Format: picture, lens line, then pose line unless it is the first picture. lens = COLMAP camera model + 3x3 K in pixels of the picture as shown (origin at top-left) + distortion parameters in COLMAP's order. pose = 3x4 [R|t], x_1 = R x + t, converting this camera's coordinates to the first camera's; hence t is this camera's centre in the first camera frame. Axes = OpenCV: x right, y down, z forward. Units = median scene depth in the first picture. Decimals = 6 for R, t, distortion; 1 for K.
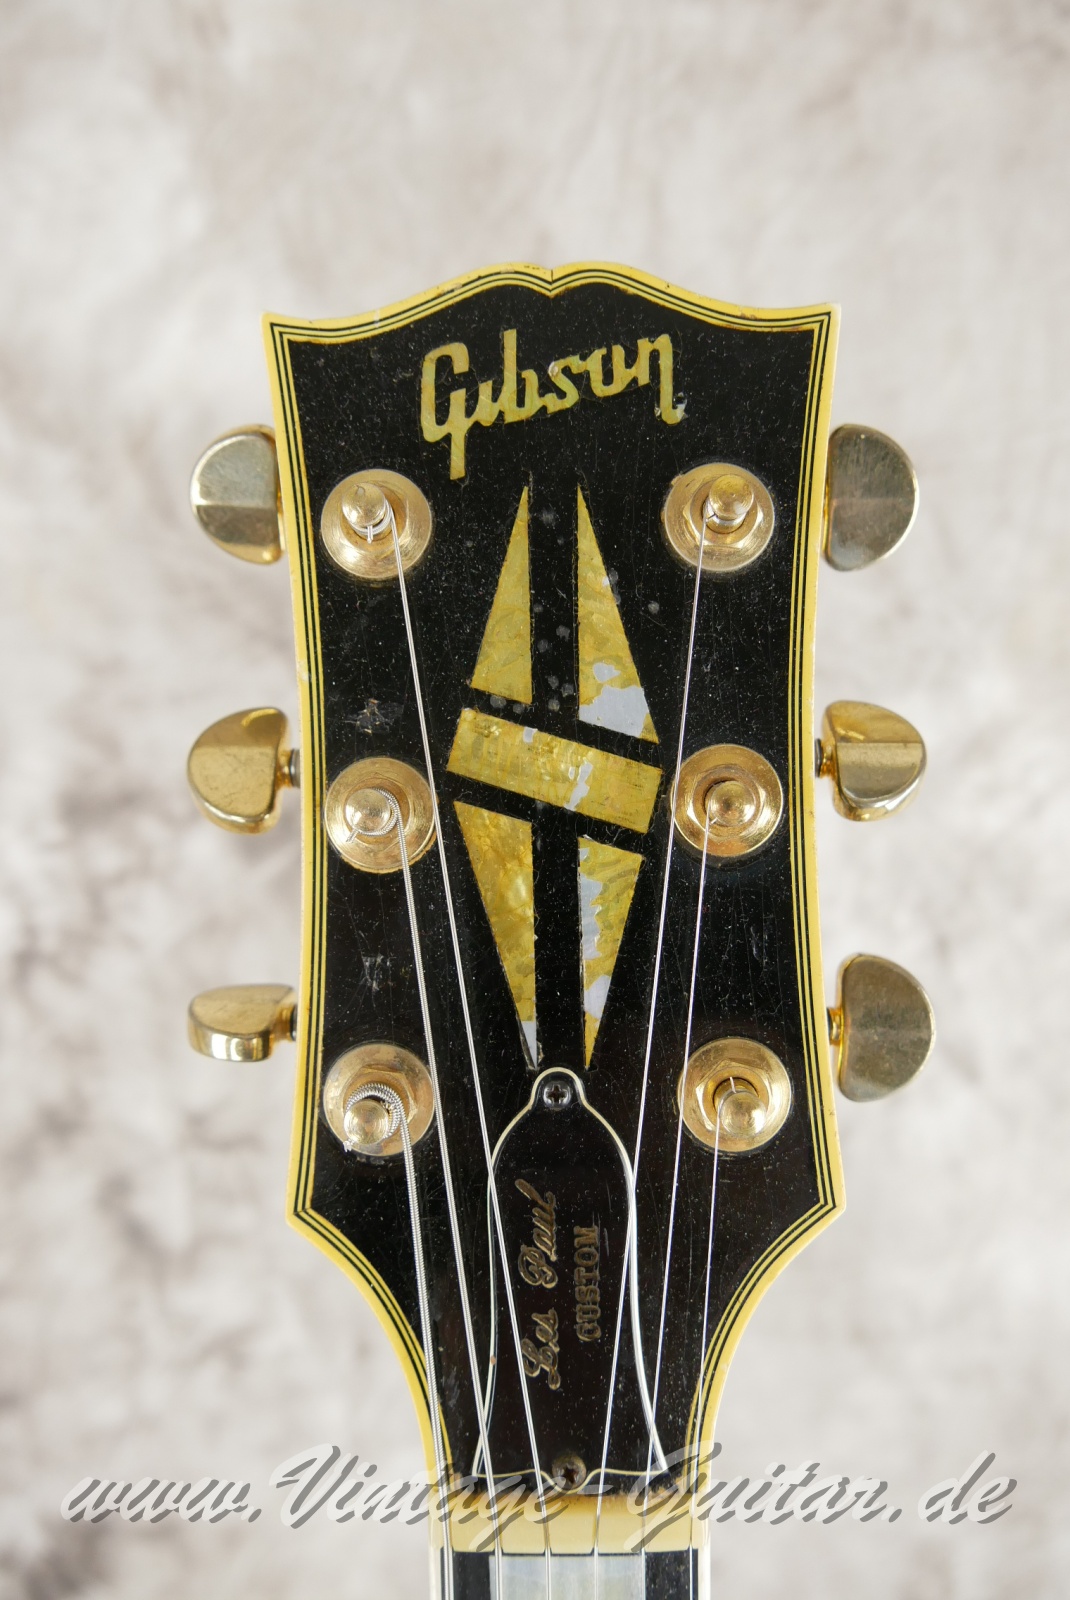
lens RADIAL K [[1304.8, 0, 529.3], [0, 1304.8, 773.7], [0, 0, 1]] dist [-0.073611, 0.039289]
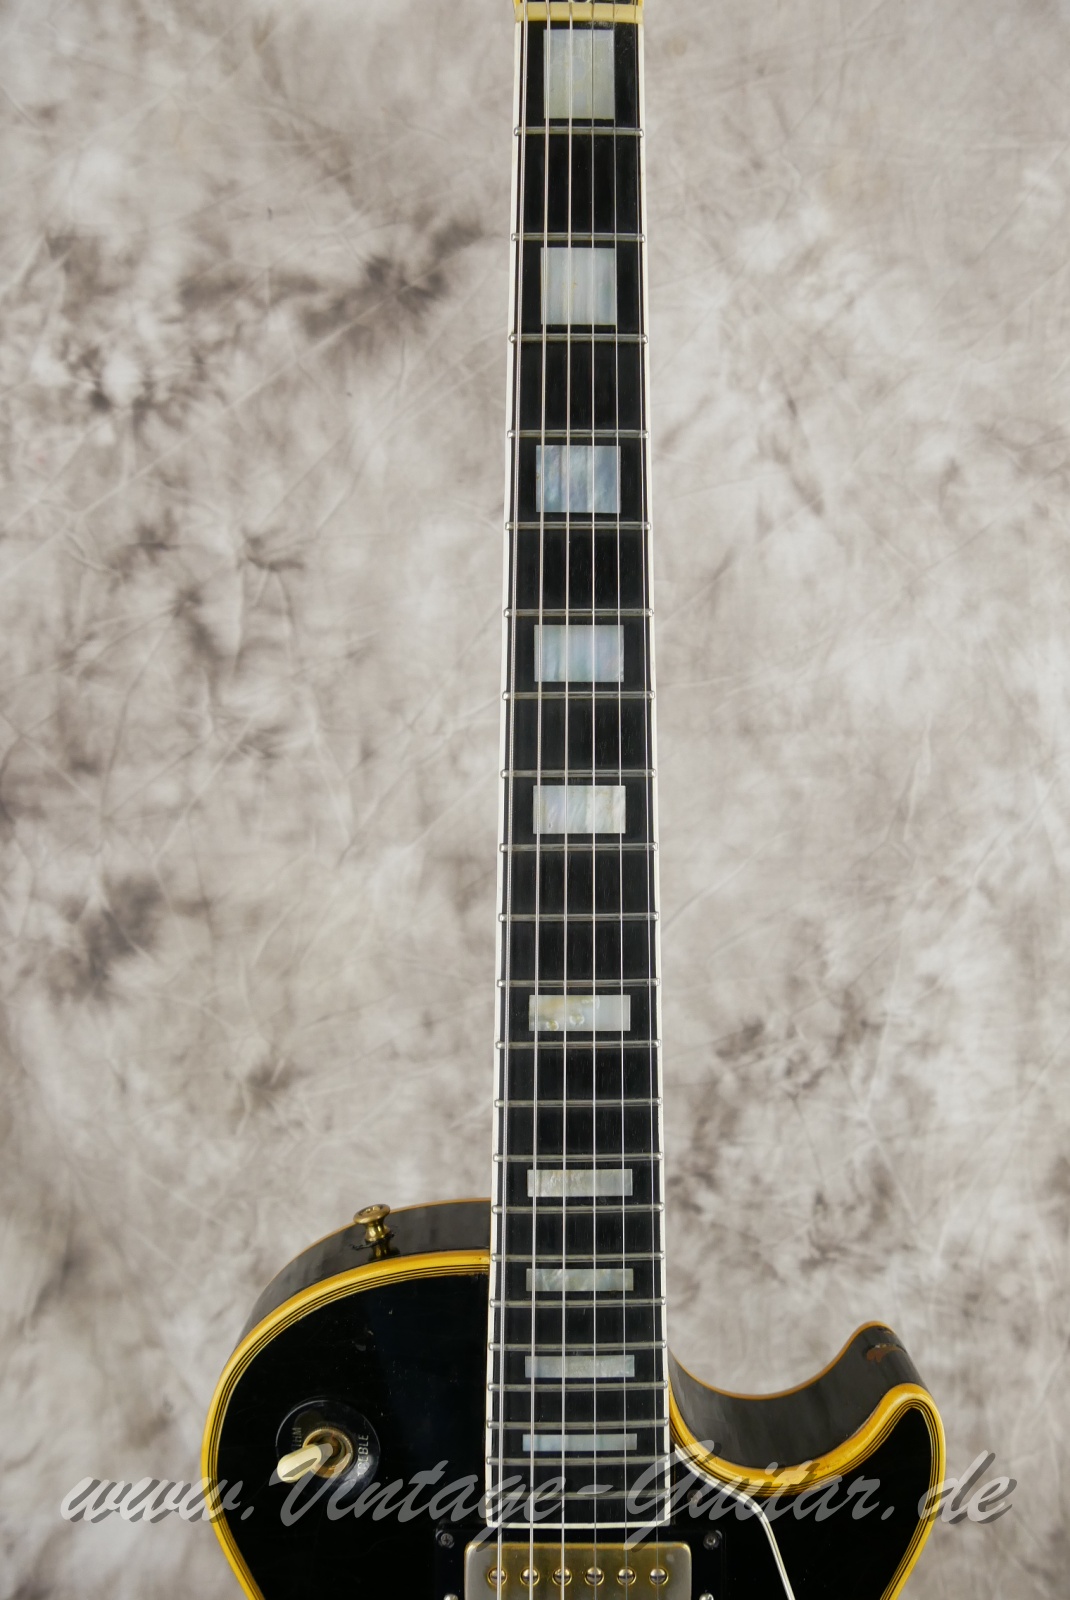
lens RADIAL K [[1304.8, 0, 519.3], [0, 1304.8, 798.2], [0, 0, 1]] dist [-0.073611, 0.039289]
pose [[0.997935, 0.020774, 0.060775, -0.067653], [-0.010905, 0.987310, -0.158427, 0.852112], [-0.063295, 0.157437, 0.985499, -0.358338]]
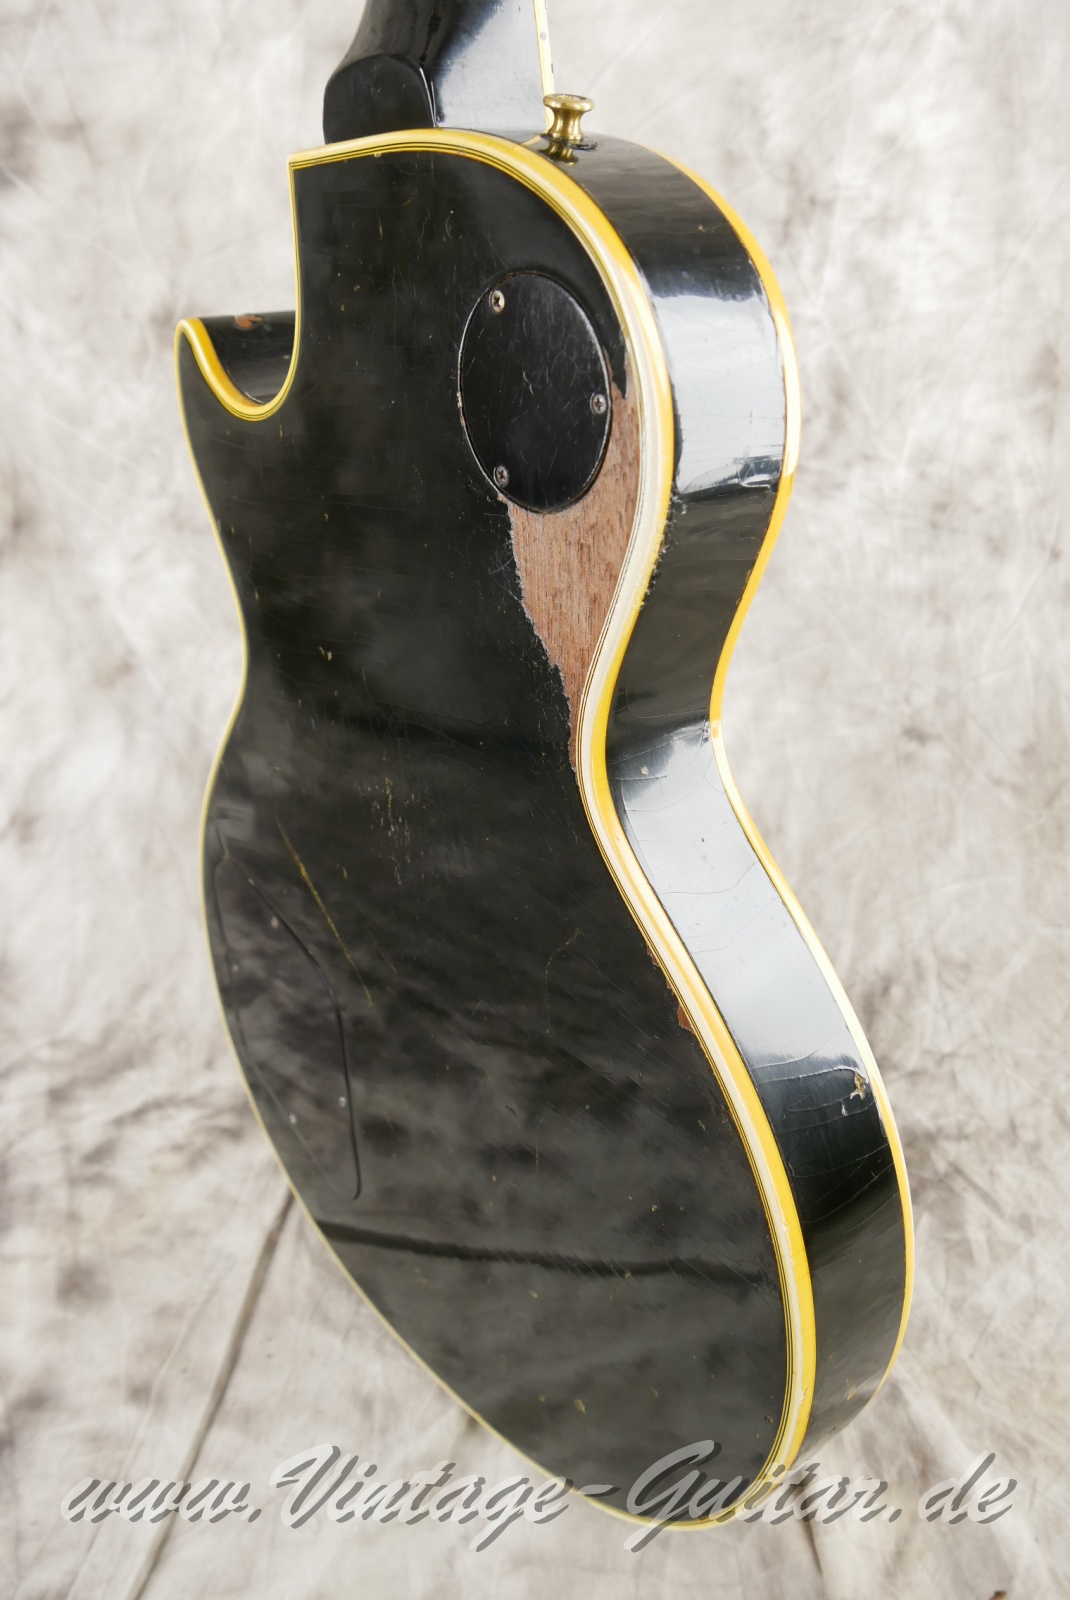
lens RADIAL K [[1304.8, 0, 536.6], [0, 1304.8, 793.8], [0, 0, 1]] dist [-0.073611, 0.039289]
pose [[0.997119, -0.040745, -0.063983, 0.226553], [0.049268, 0.989227, 0.137849, 1.304768], [0.057677, -0.140604, 0.988385, -0.252440]]
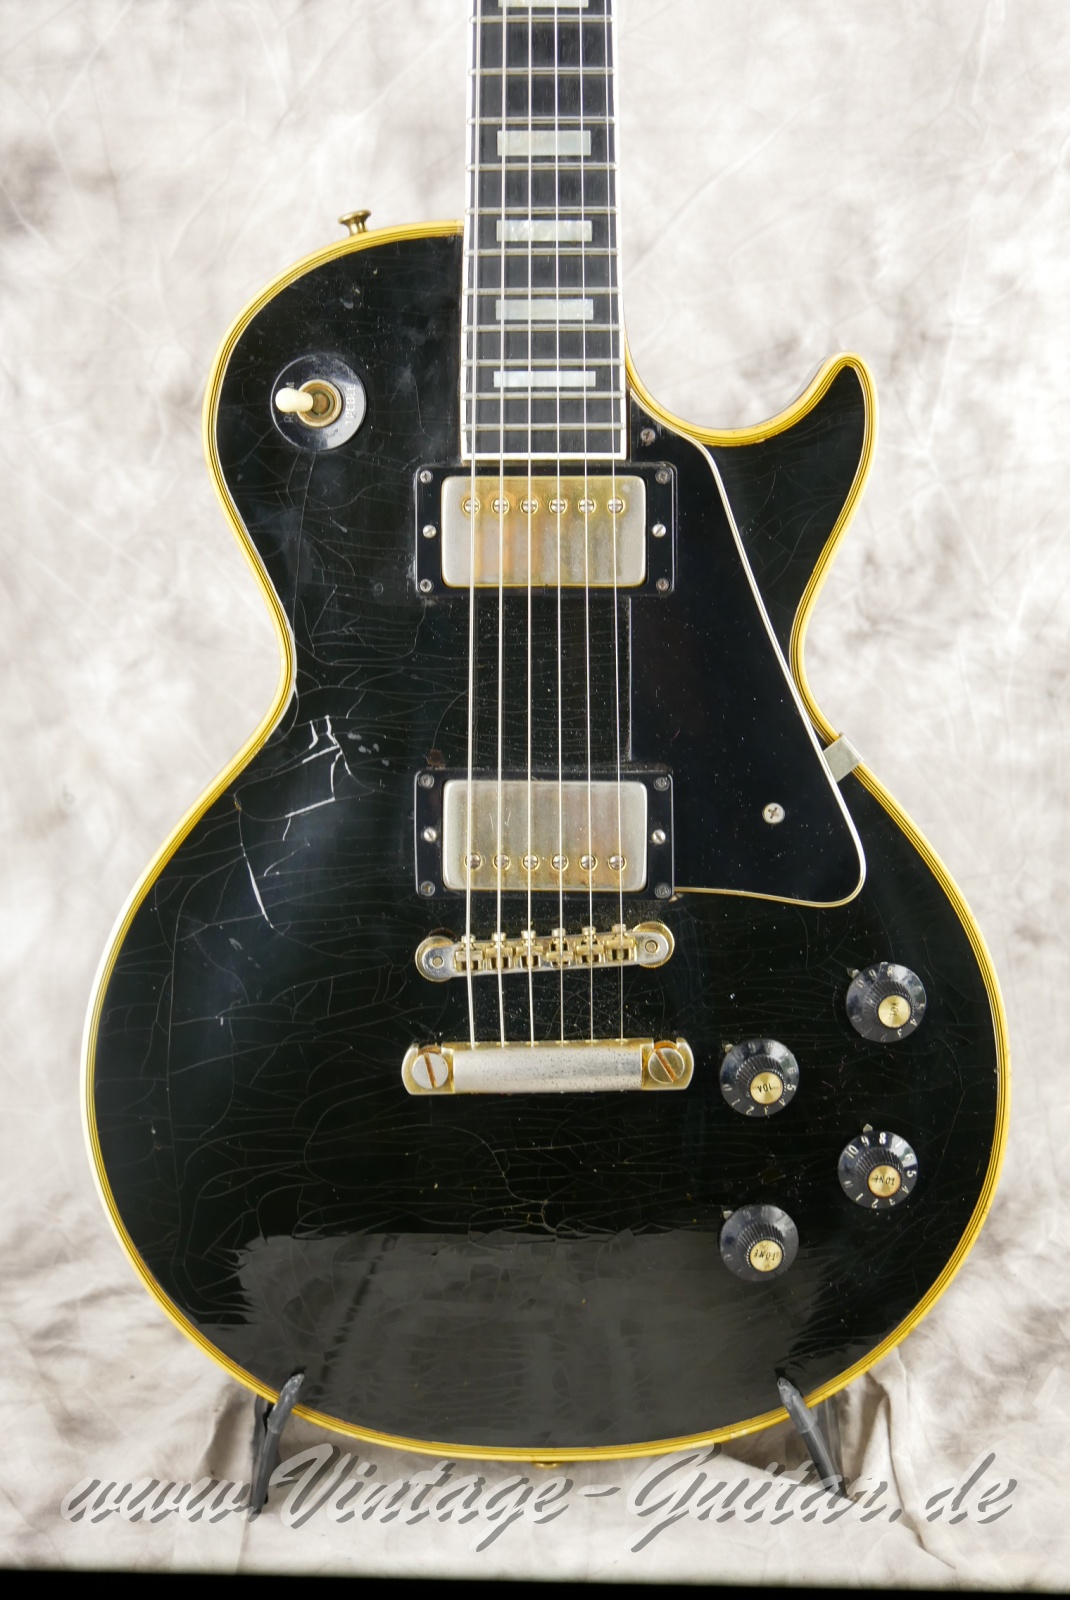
lens RADIAL K [[2727.8, 0, 508.3], [0, 2727.8, 839.7], [0, 0, 1]] dist [-0.023881, 0.000000]
pose [[0.998093, 0.014287, 0.060056, -0.109526], [-0.008008, 0.994596, -0.103508, 1.660939], [-0.061211, 0.102830, 0.992814, -1.396093]]
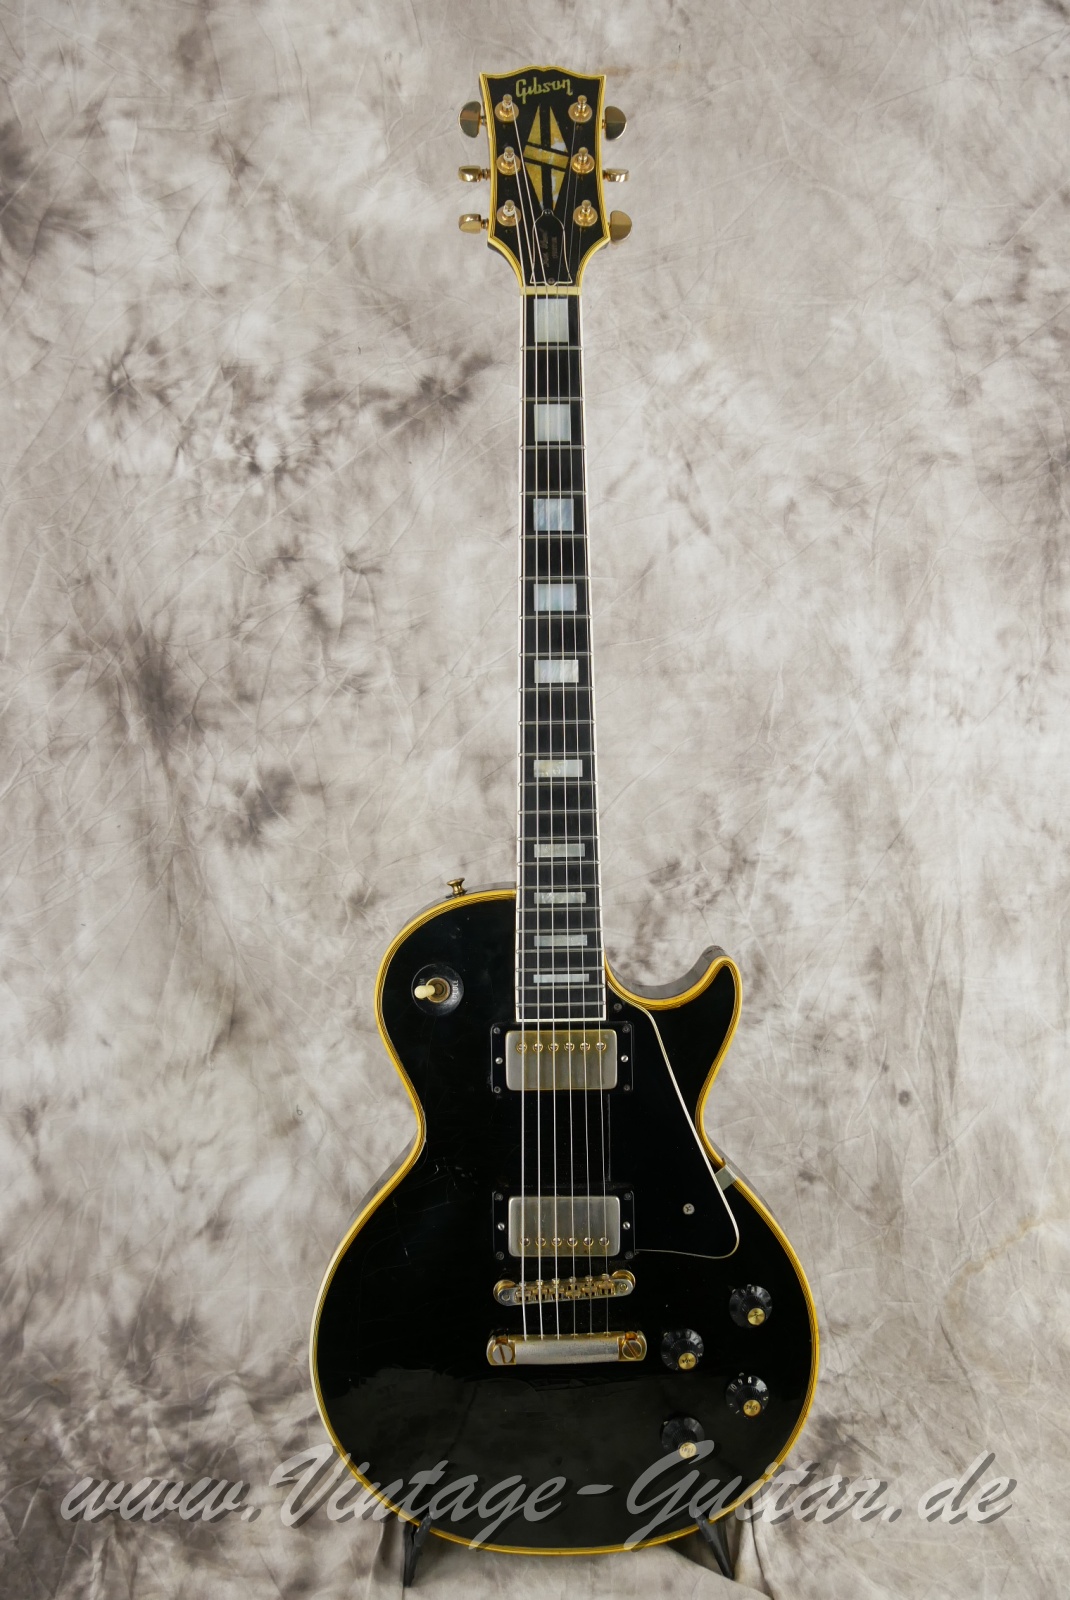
lens RADIAL K [[1304.8, 0, 515.6], [0, 1304.8, 805.9], [0, 0, 1]] dist [-0.073611, 0.039289]
pose [[0.997580, 0.008002, 0.069069, -0.151145], [0.004403, 0.984094, -0.177597, 1.209786], [-0.069392, 0.177471, 0.981677, -1.207109]]
